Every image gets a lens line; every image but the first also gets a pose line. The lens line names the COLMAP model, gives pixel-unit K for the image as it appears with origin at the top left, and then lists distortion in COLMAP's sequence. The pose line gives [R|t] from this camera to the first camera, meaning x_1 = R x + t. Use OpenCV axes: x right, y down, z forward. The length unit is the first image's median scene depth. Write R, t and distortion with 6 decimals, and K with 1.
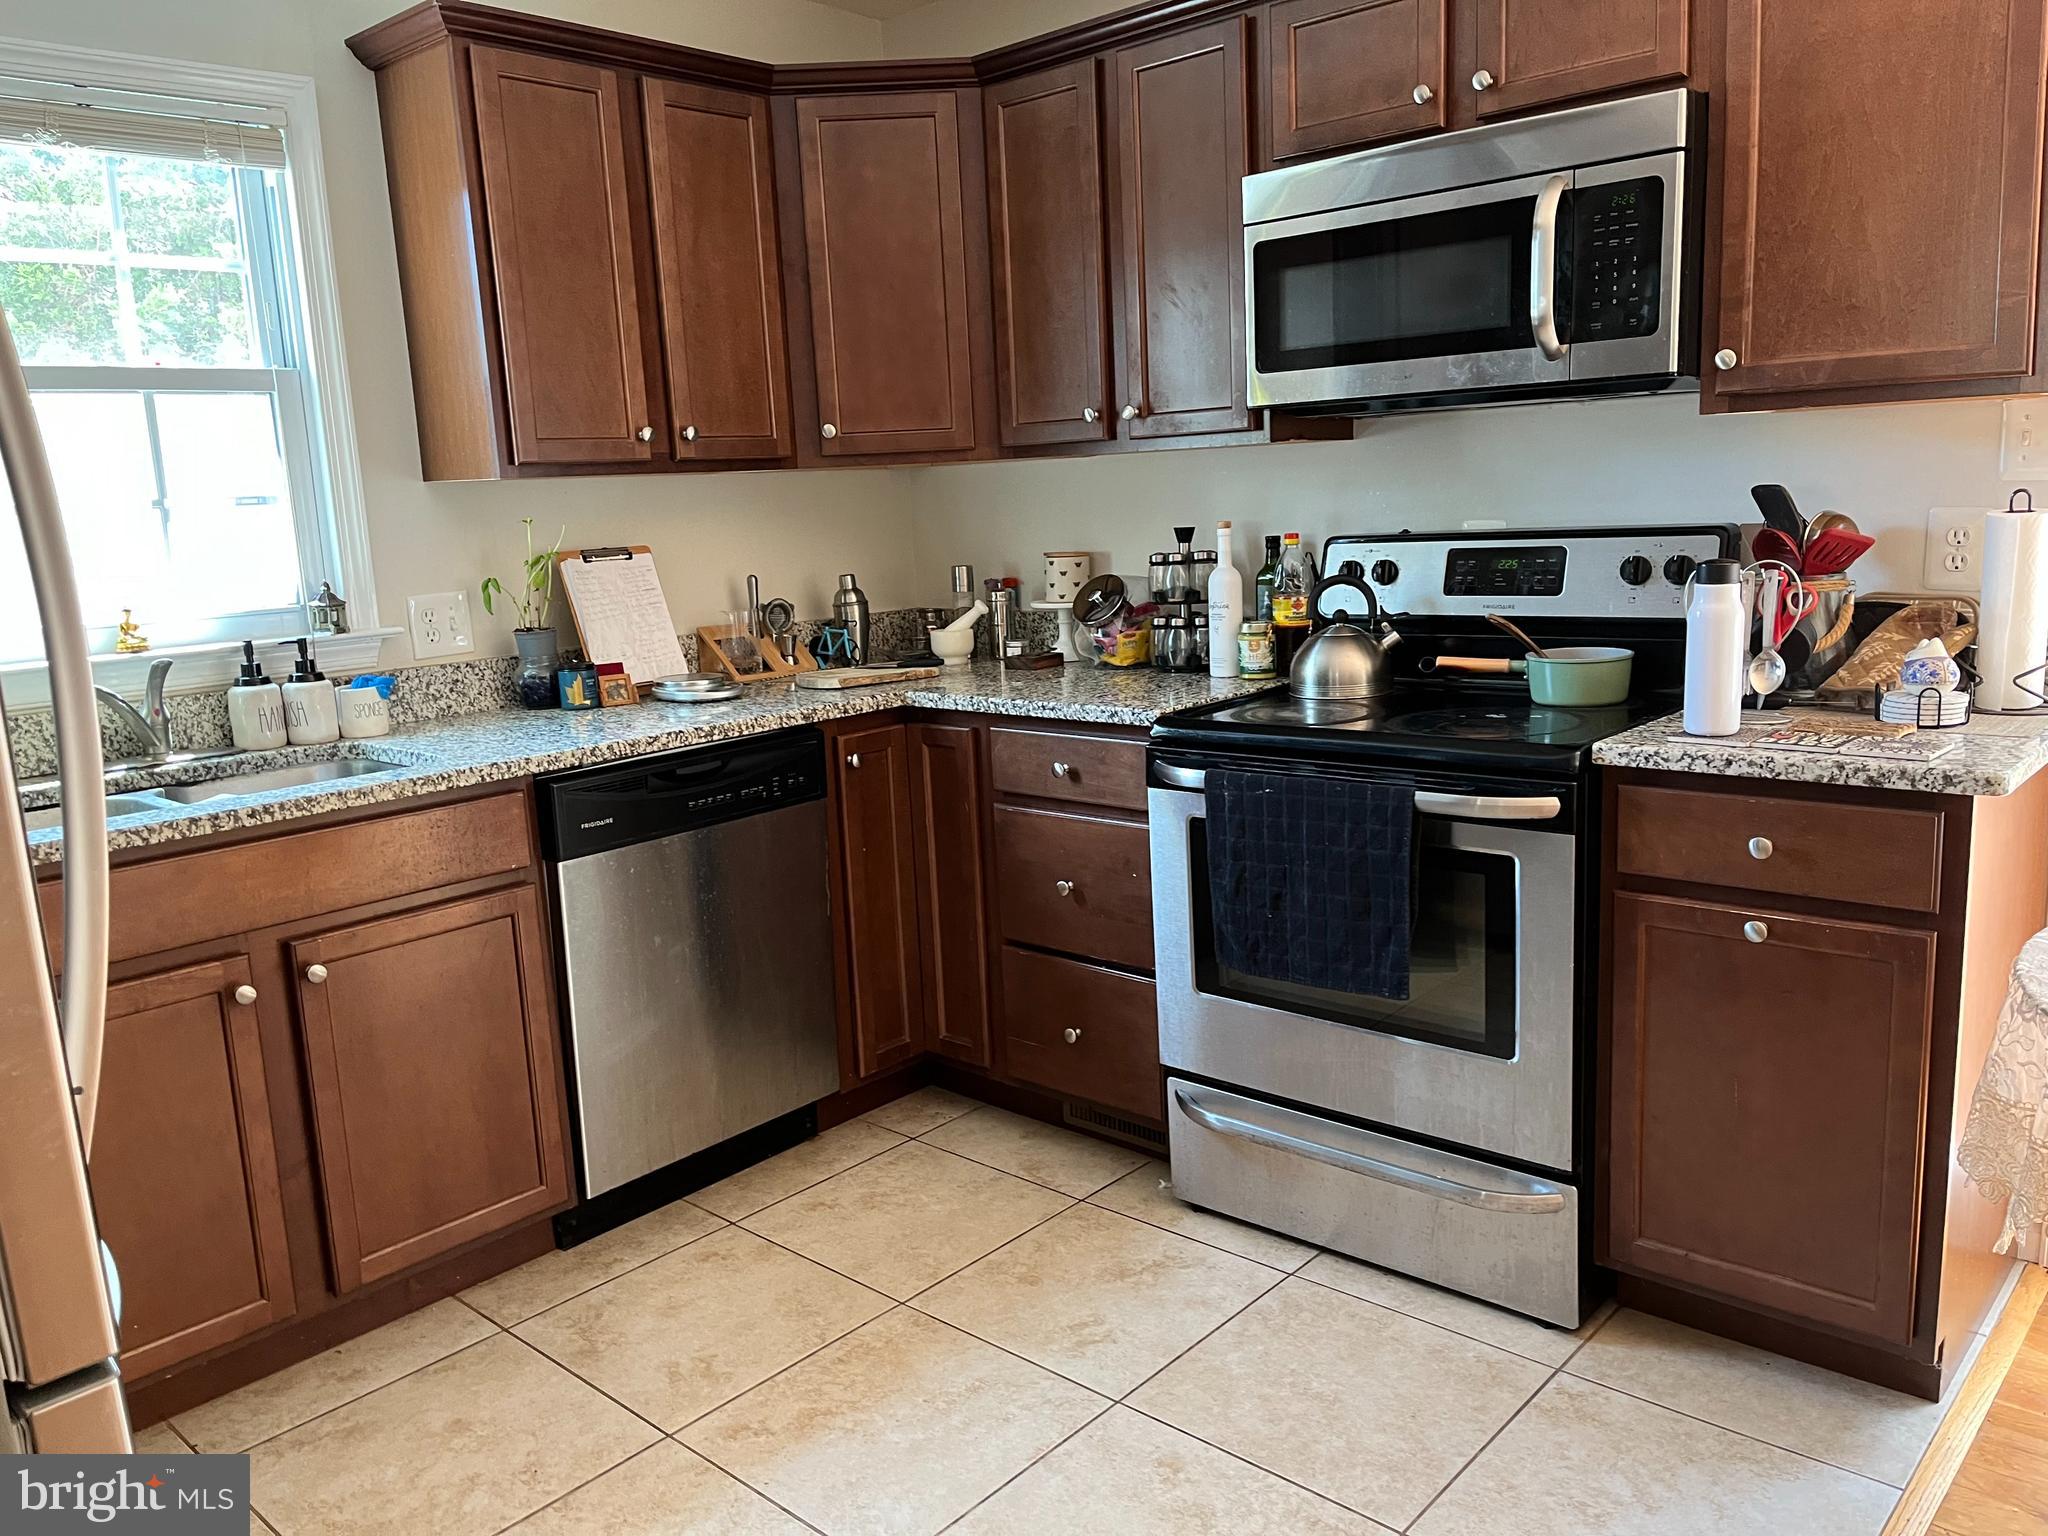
lens RADIAL K [[1537.9, 0, 1033.4], [0, 1537.9, 767.5], [0, 0, 1]] dist [0.073864, -0.099337]
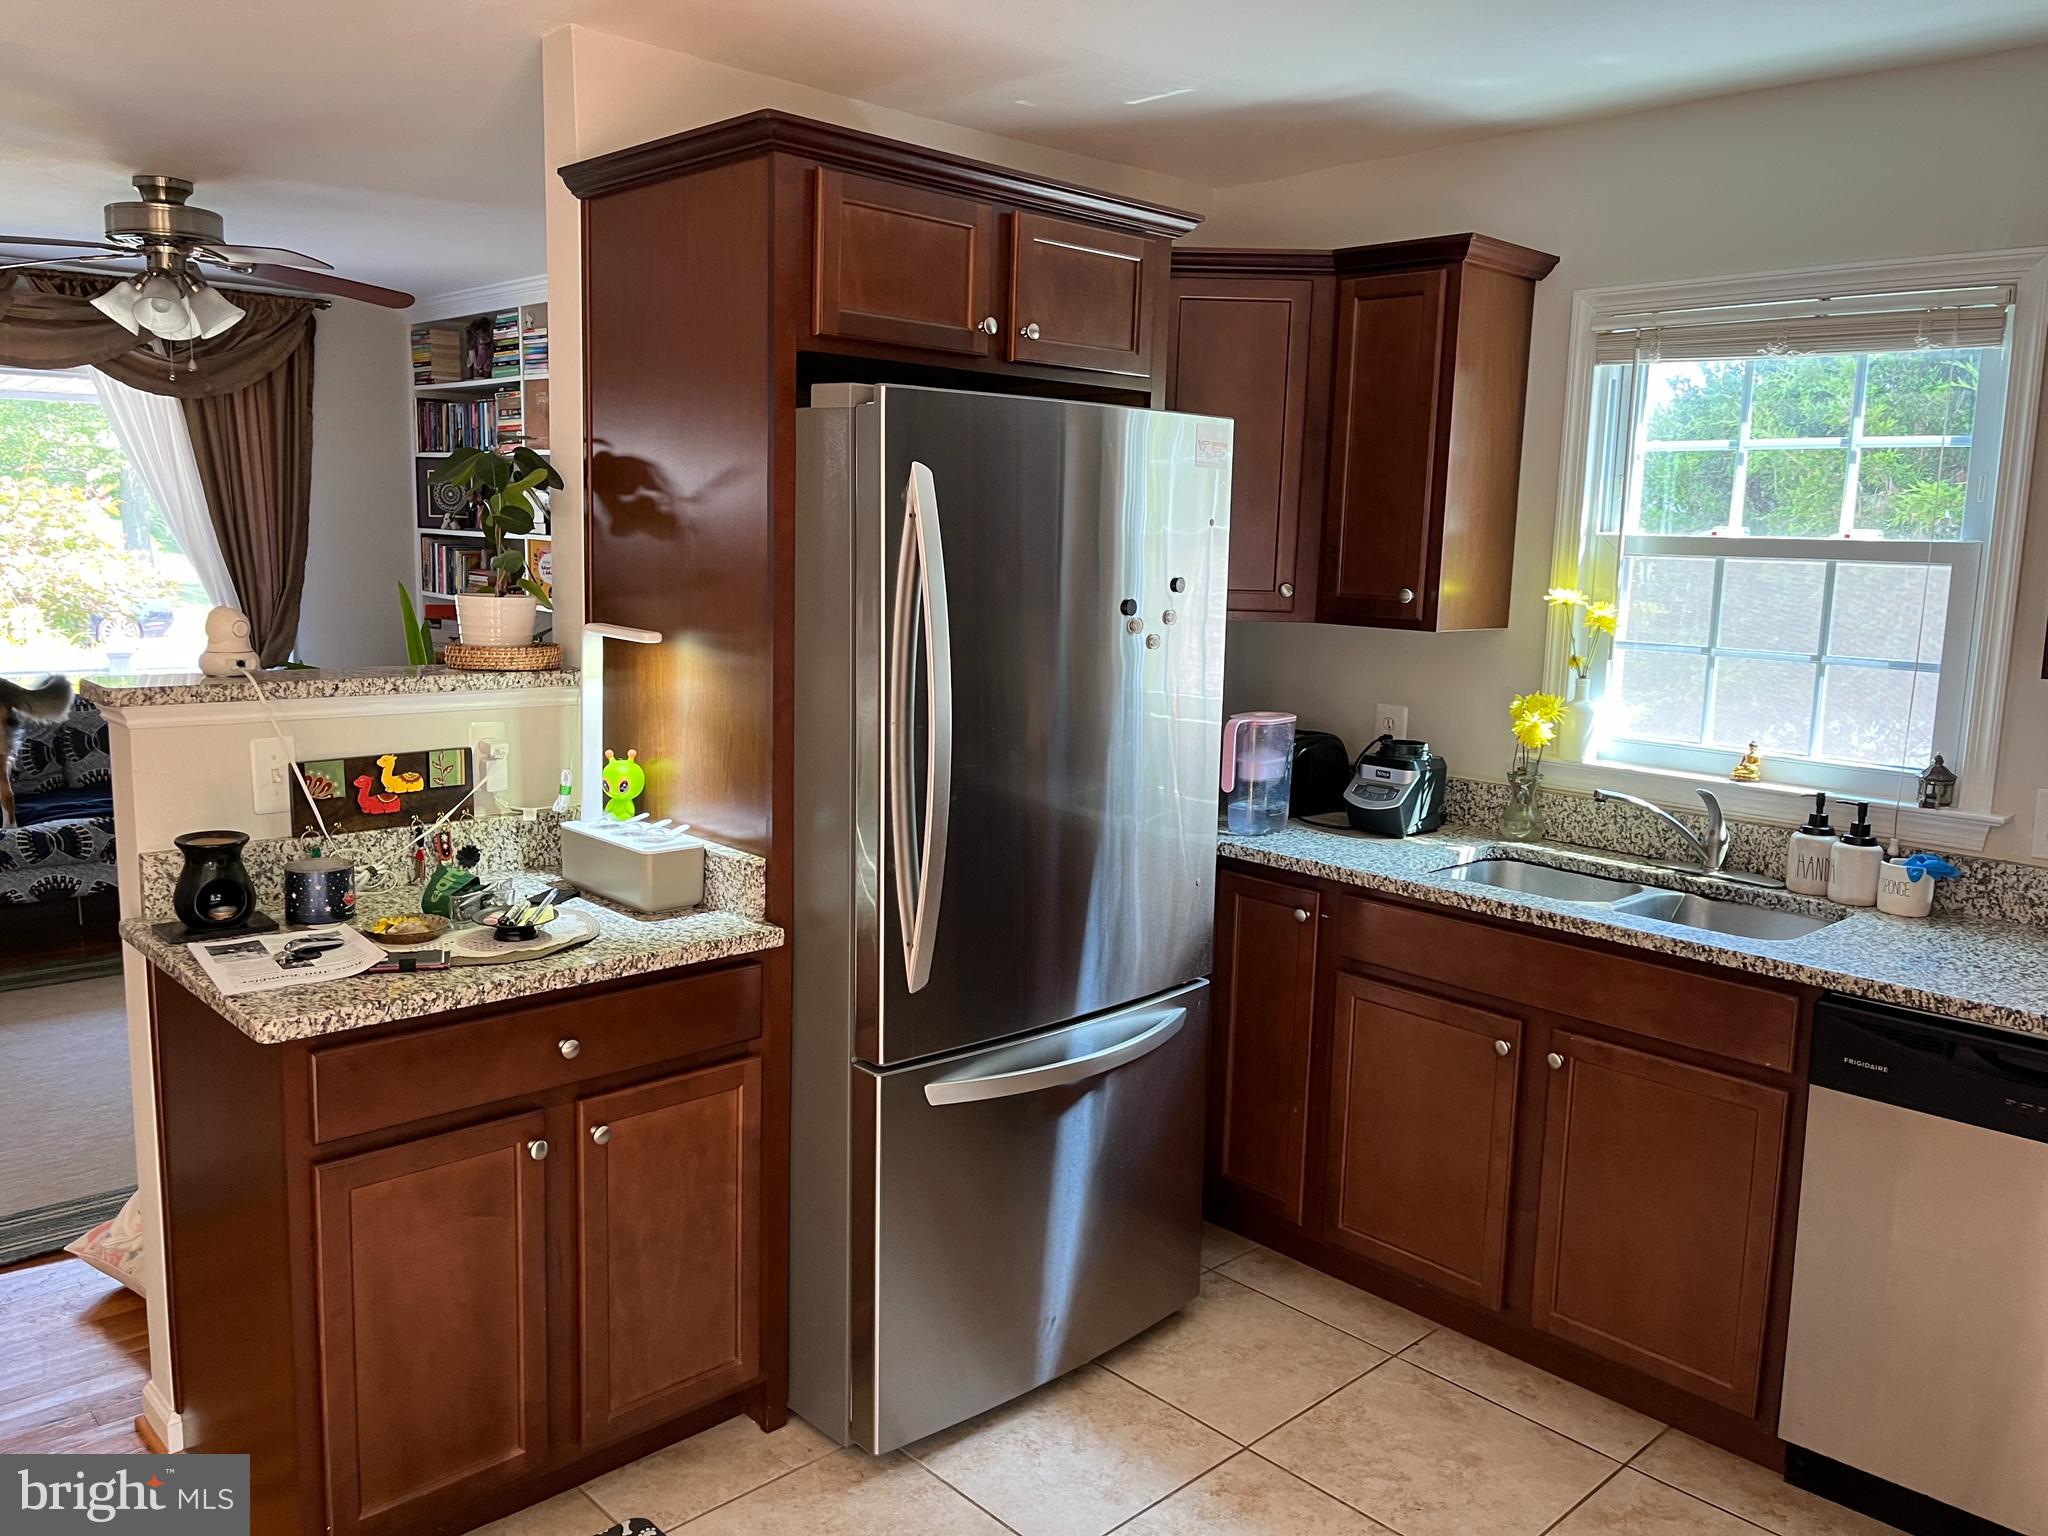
lens RADIAL K [[1537.9, 0, 1033.4], [0, 1537.9, 767.5], [0, 0, 1]] dist [0.073864, -0.099337]
pose [[-0.066020, 0.196925, -0.978193, 0.588828], [-0.208385, 0.955994, 0.206520, -0.210591], [0.975816, 0.217475, -0.022078, 0.498268]]
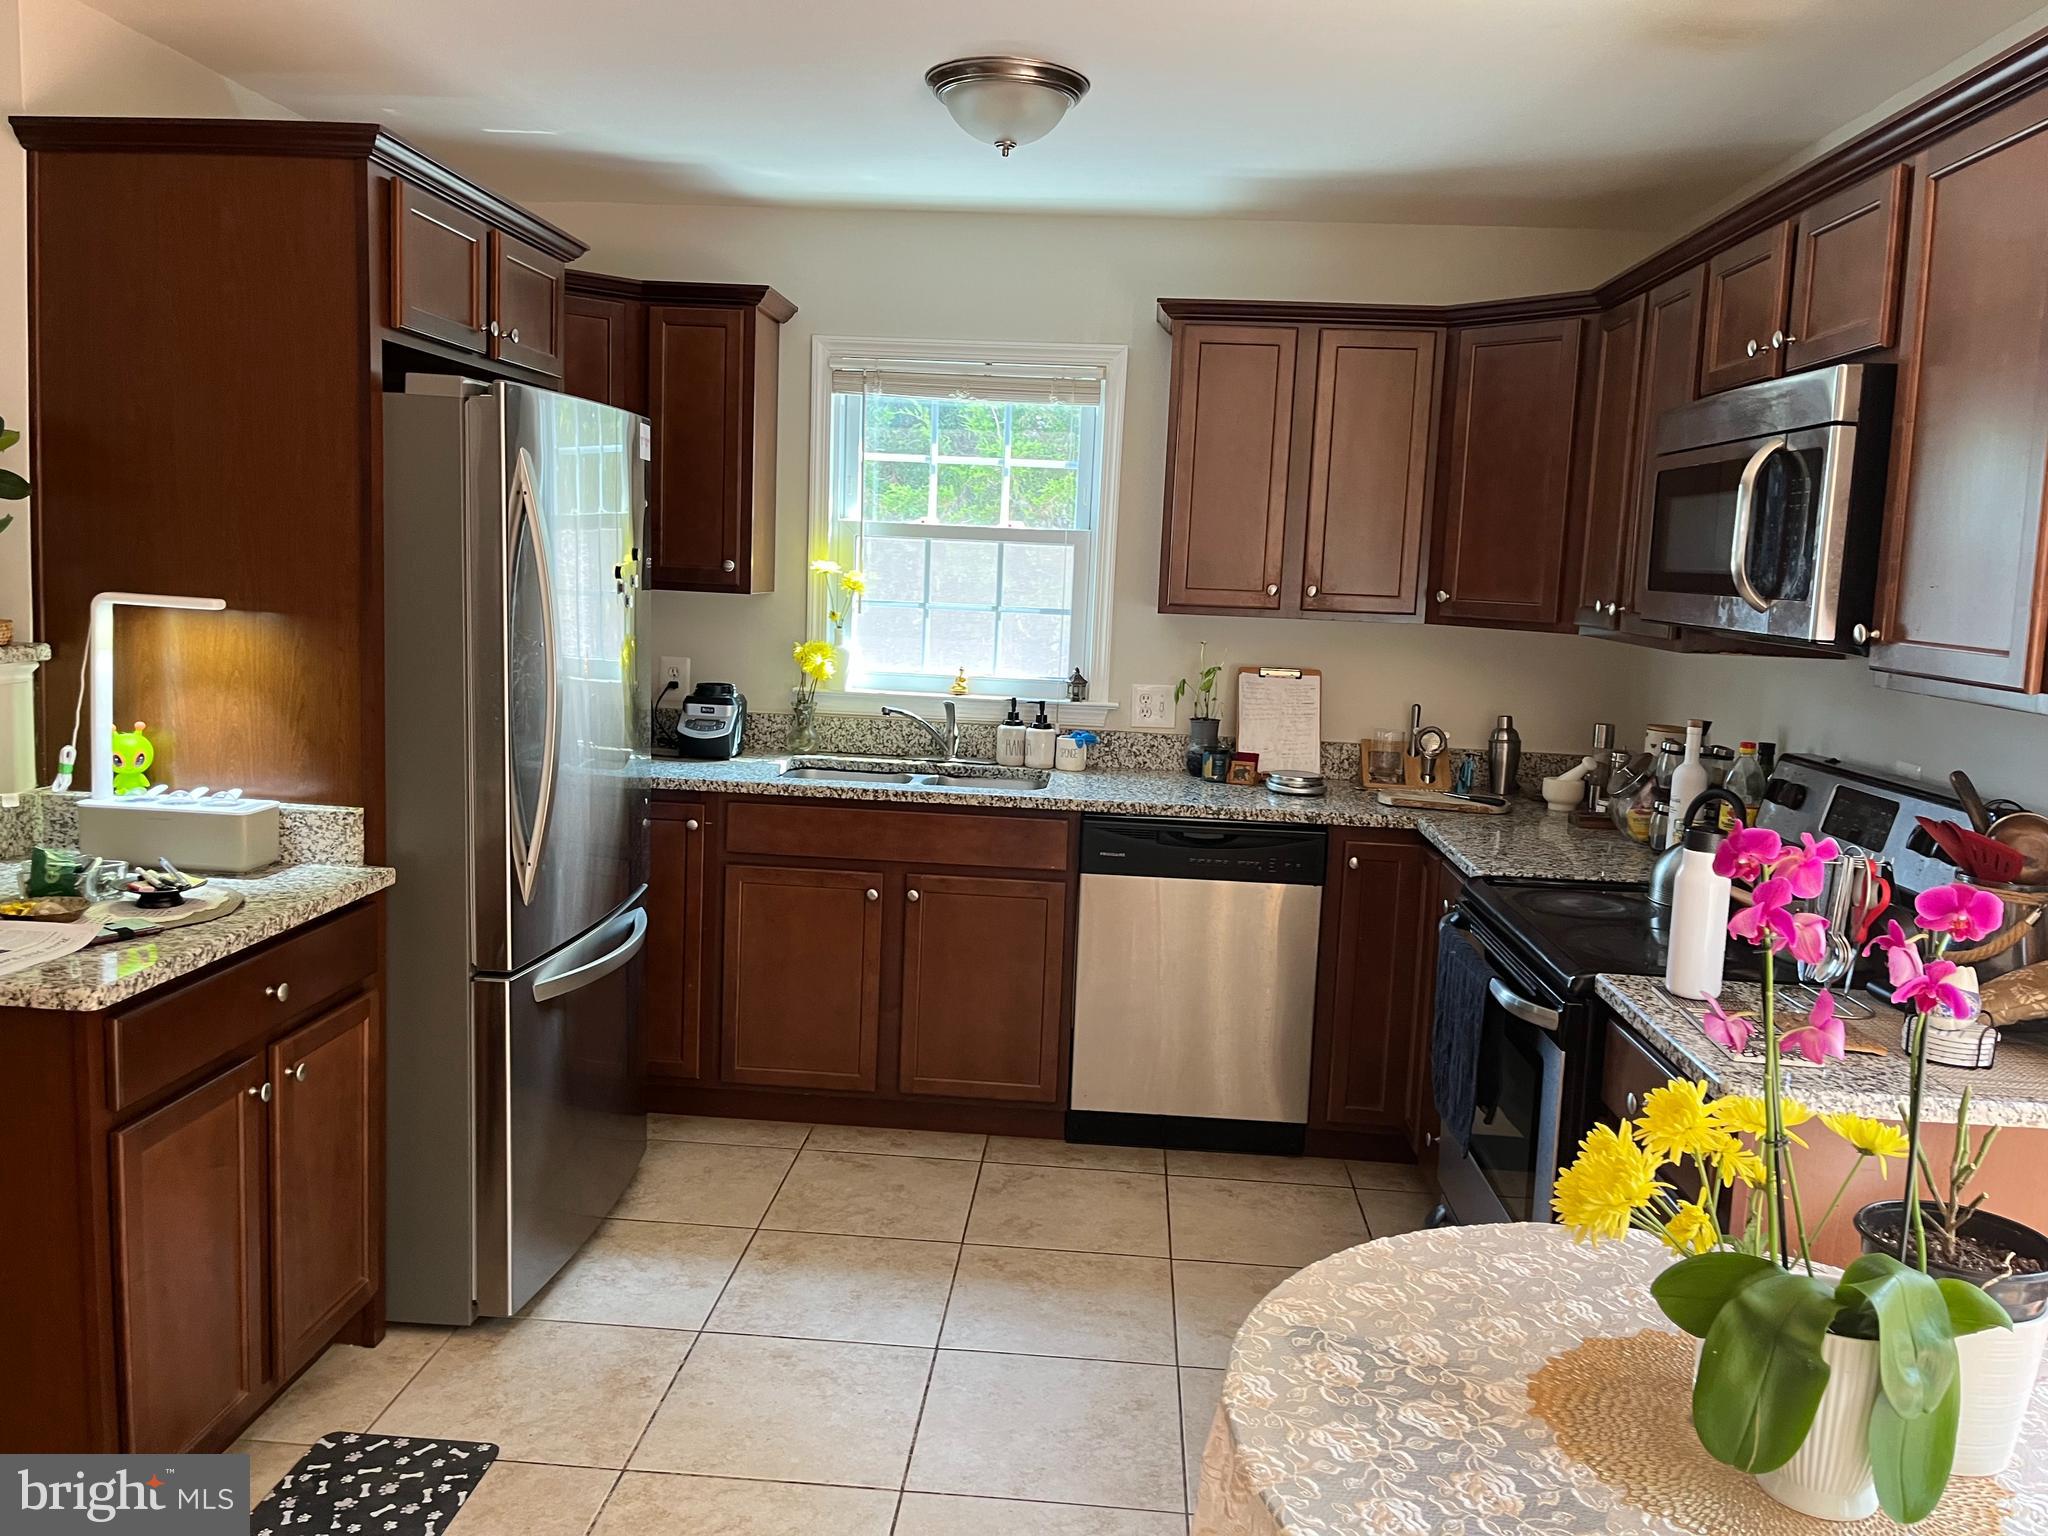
lens RADIAL K [[1532.5, 0, 1025.1], [0, 1532.5, 747.3], [0, 0, 1]] dist [0.095161, -0.144729]
pose [[0.621852, 0.170352, -0.764382, 0.731144], [-0.213010, 0.976048, 0.044233, -0.105607], [0.753609, 0.135315, 0.643244, 0.000081]]
